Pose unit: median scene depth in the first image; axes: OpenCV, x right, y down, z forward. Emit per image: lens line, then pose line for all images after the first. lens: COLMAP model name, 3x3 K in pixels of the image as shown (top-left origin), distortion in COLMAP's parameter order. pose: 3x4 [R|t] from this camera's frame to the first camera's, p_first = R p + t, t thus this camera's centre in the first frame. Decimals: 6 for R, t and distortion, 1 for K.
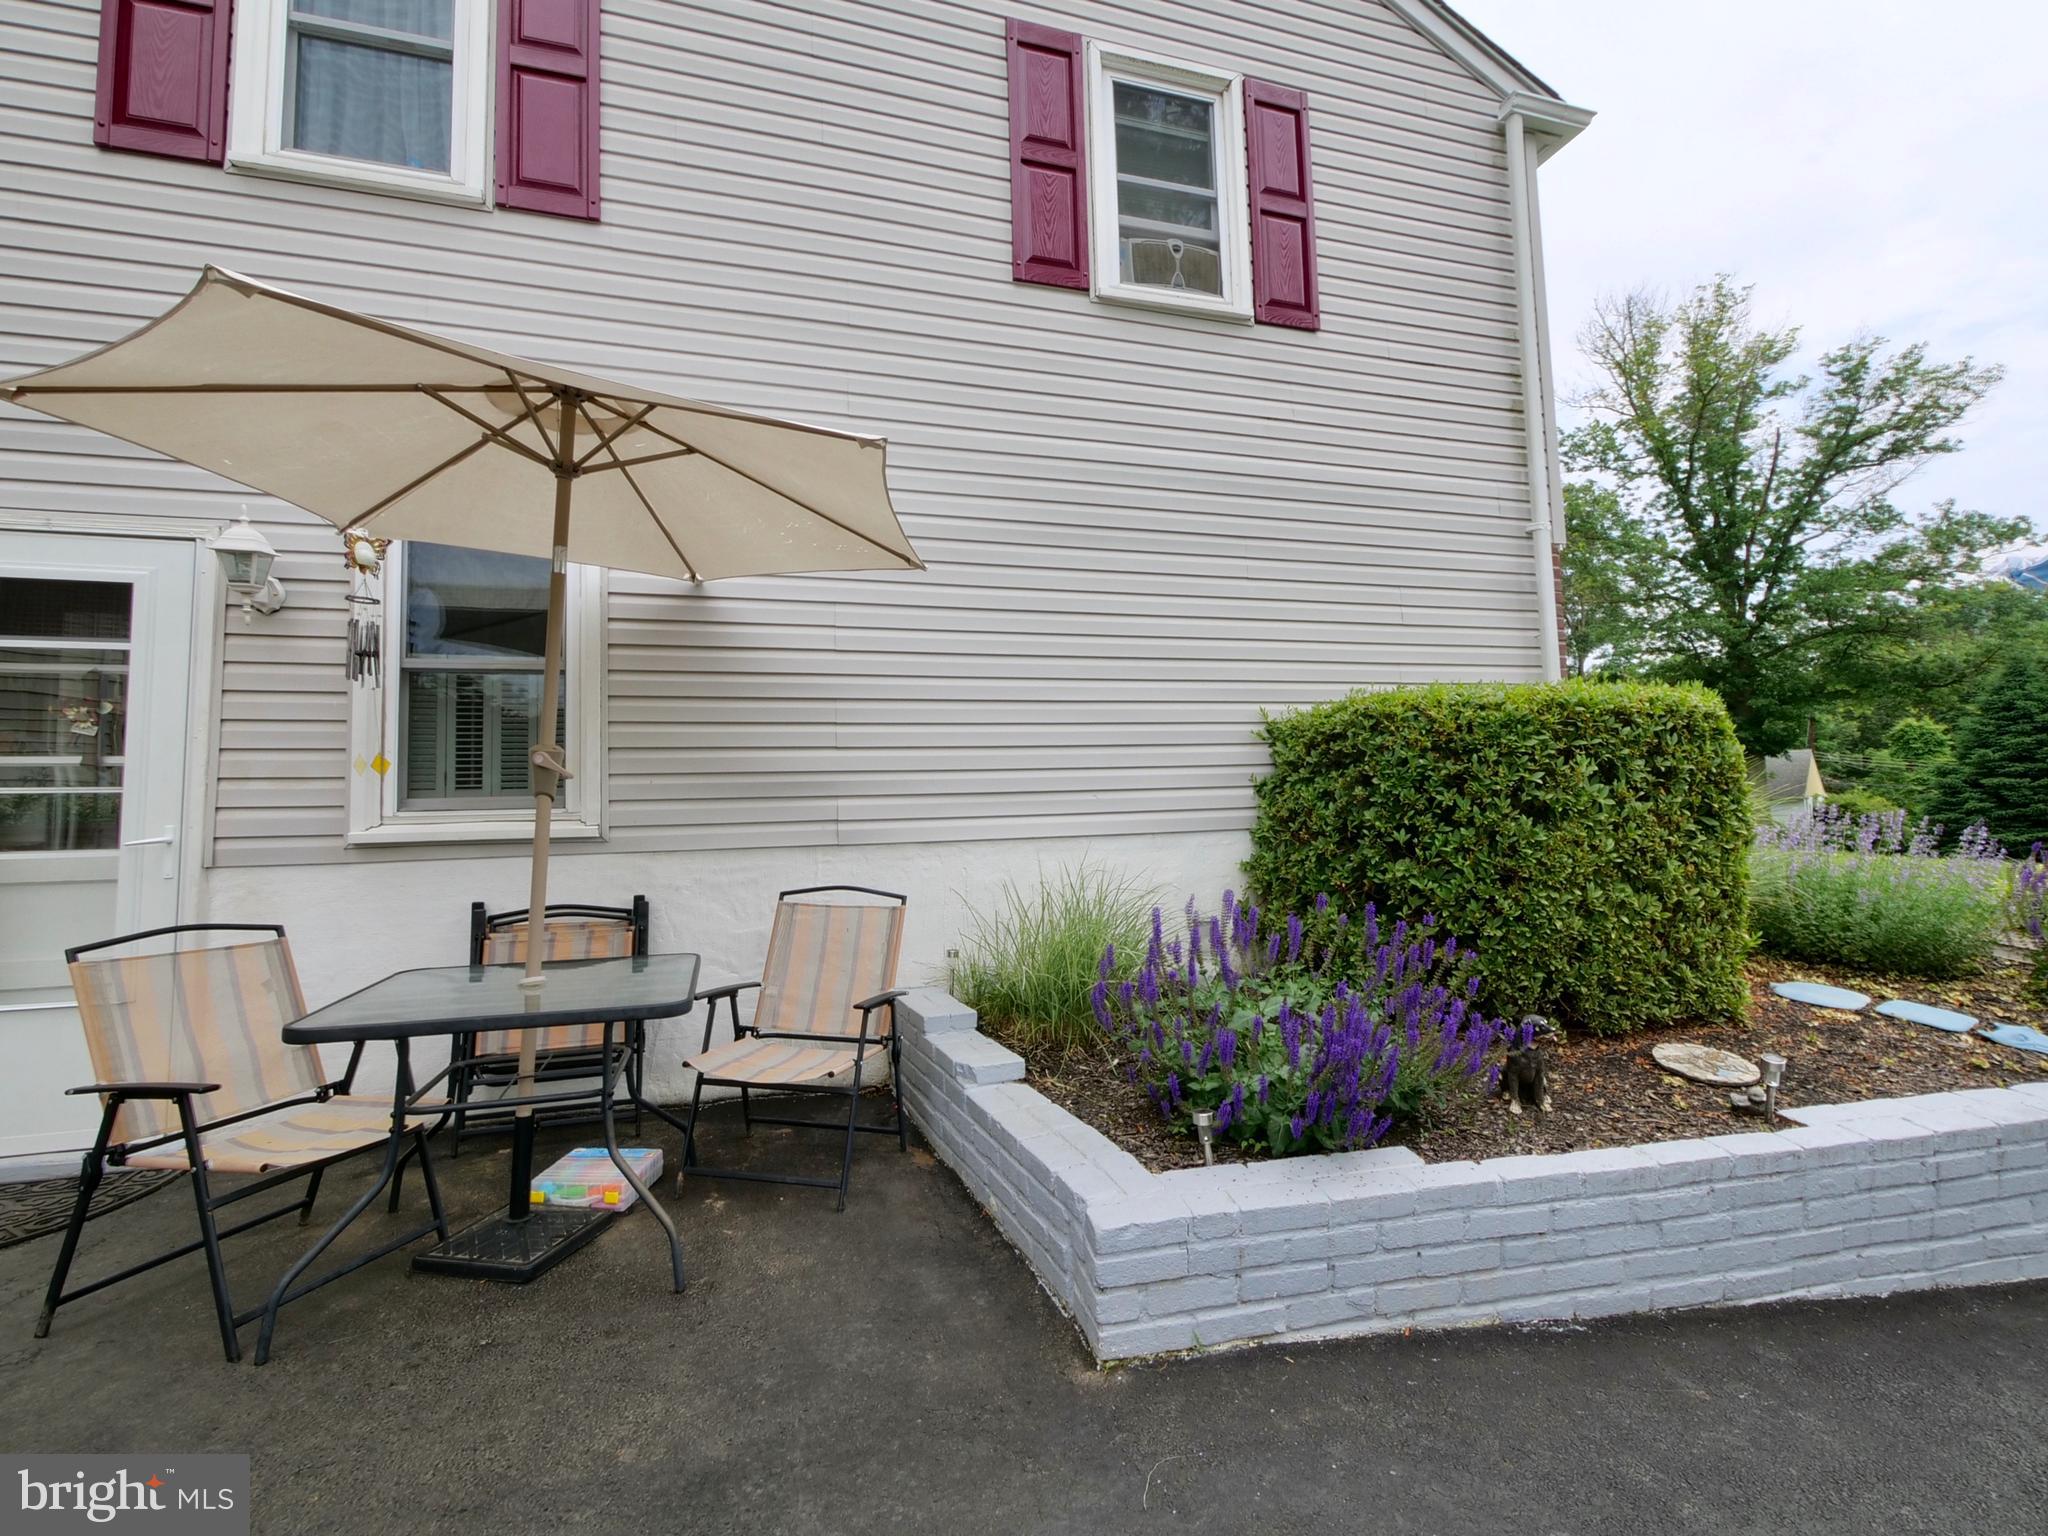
lens RADIAL K [[907.2, 0, 1052.3], [0, 907.2, 747.7], [0, 0, 1]] dist [-0.026105, 0.000231]
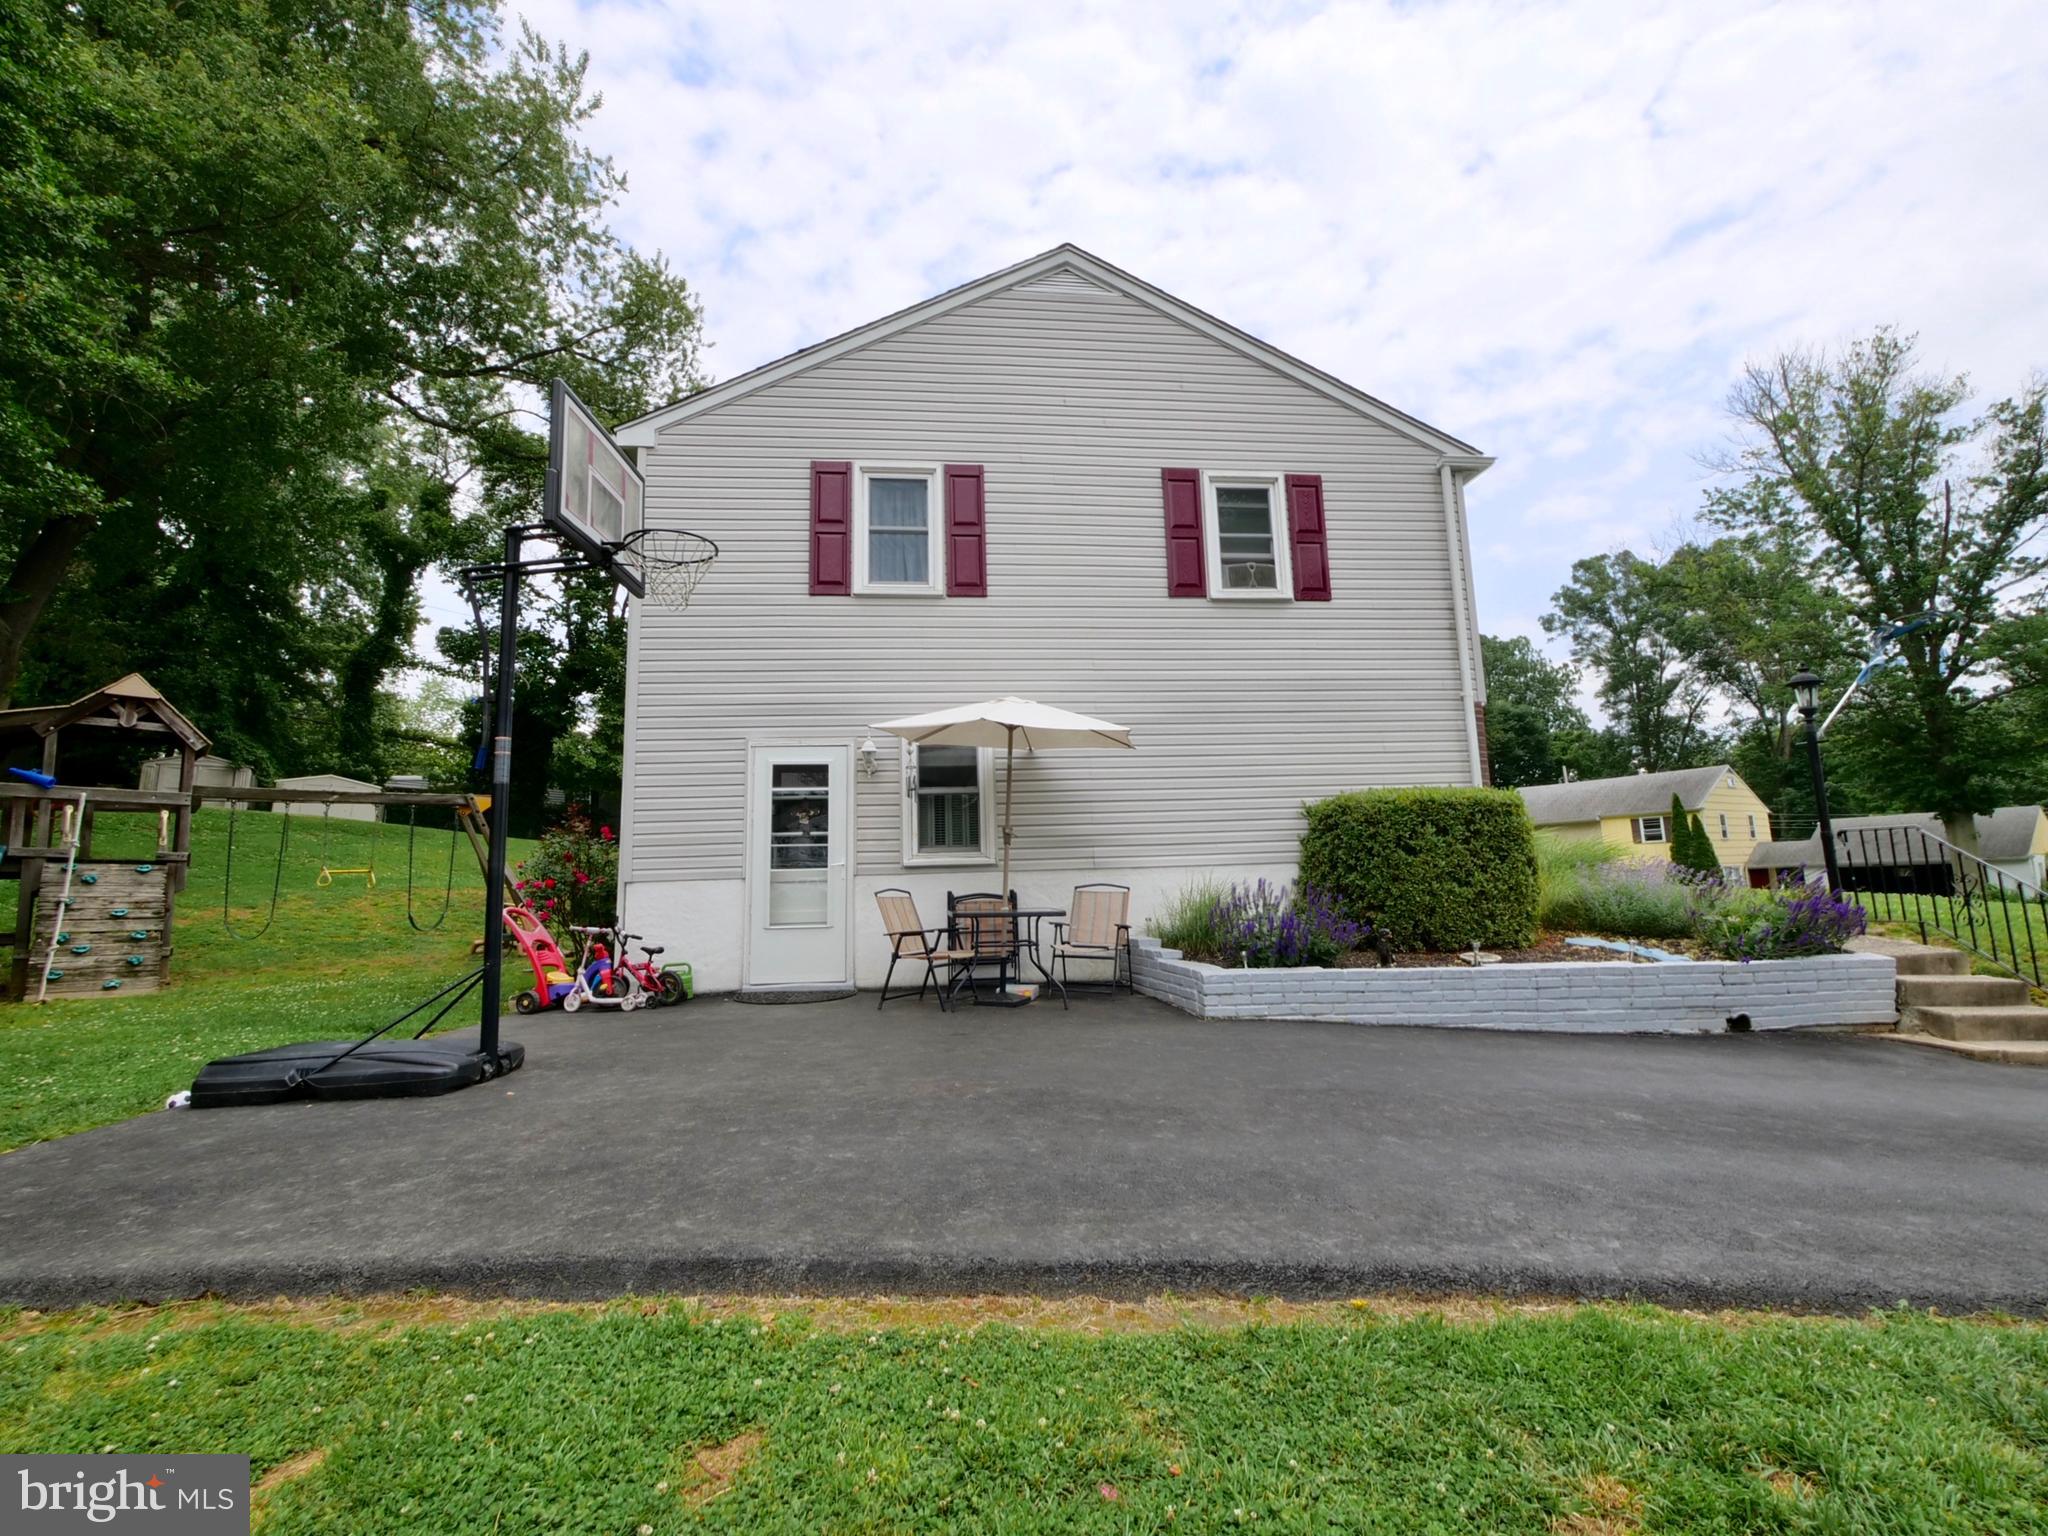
lens RADIAL K [[907.2, 0, 1052.3], [0, 907.2, 747.7], [0, 0, 1]] dist [-0.026105, 0.000231]
pose [[0.985006, -0.025808, -0.170581, 0.036884], [0.012566, 0.996854, -0.078261, -0.012139], [0.172064, 0.074944, 0.982231, -0.998174]]
